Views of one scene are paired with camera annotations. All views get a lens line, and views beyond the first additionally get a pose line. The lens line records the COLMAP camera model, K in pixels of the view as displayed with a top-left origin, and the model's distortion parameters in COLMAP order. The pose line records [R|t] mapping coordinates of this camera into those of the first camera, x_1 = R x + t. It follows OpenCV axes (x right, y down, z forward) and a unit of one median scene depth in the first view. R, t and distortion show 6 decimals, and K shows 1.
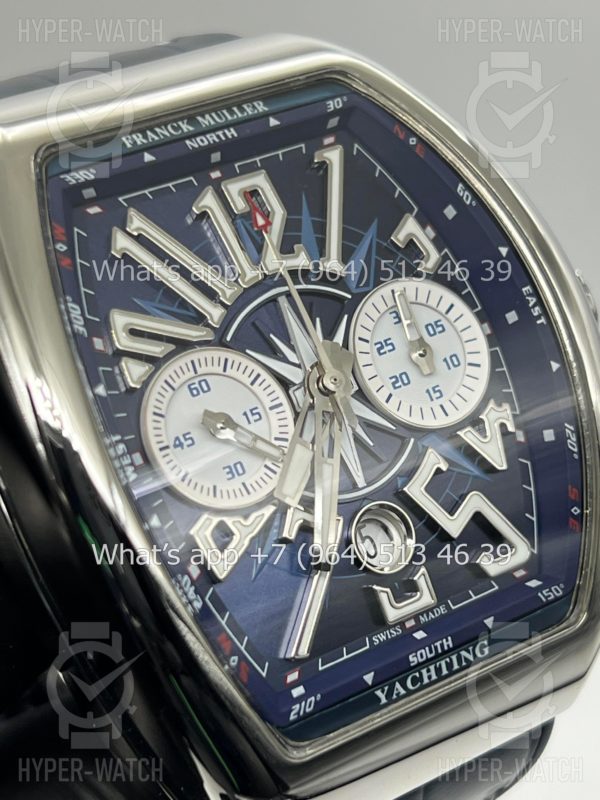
lens RADIAL K [[1924.0, 0, 305.6], [0, 1924.0, 399.4], [0, 0, 1]] dist [0.244287, 0.000000]
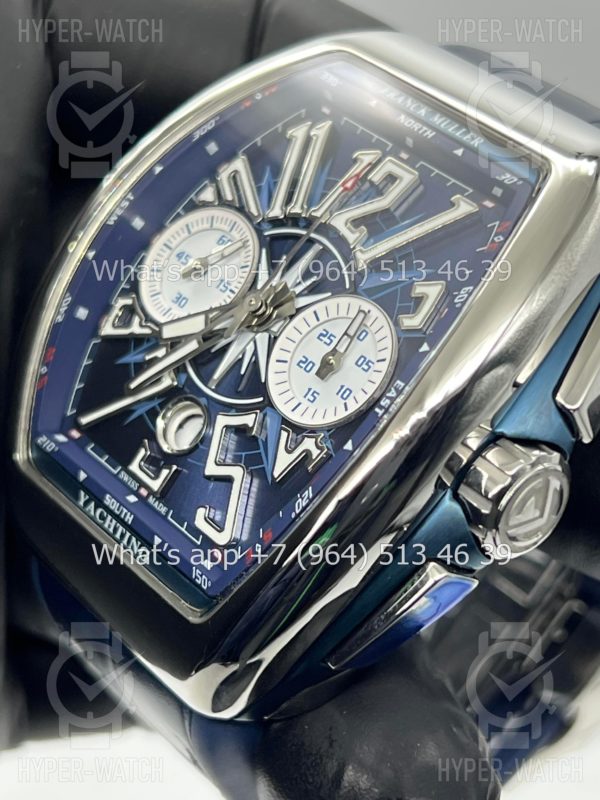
lens RADIAL K [[1924.0, 0, 275.9], [0, 1924.0, 378.4], [0, 0, 1]] dist [0.244287, 0.000000]
pose [[0.065200, 0.513917, -0.855359, 1.005146], [-0.620723, 0.692044, 0.368480, -0.403758], [0.781314, 0.506916, 0.364122, 0.598031]]
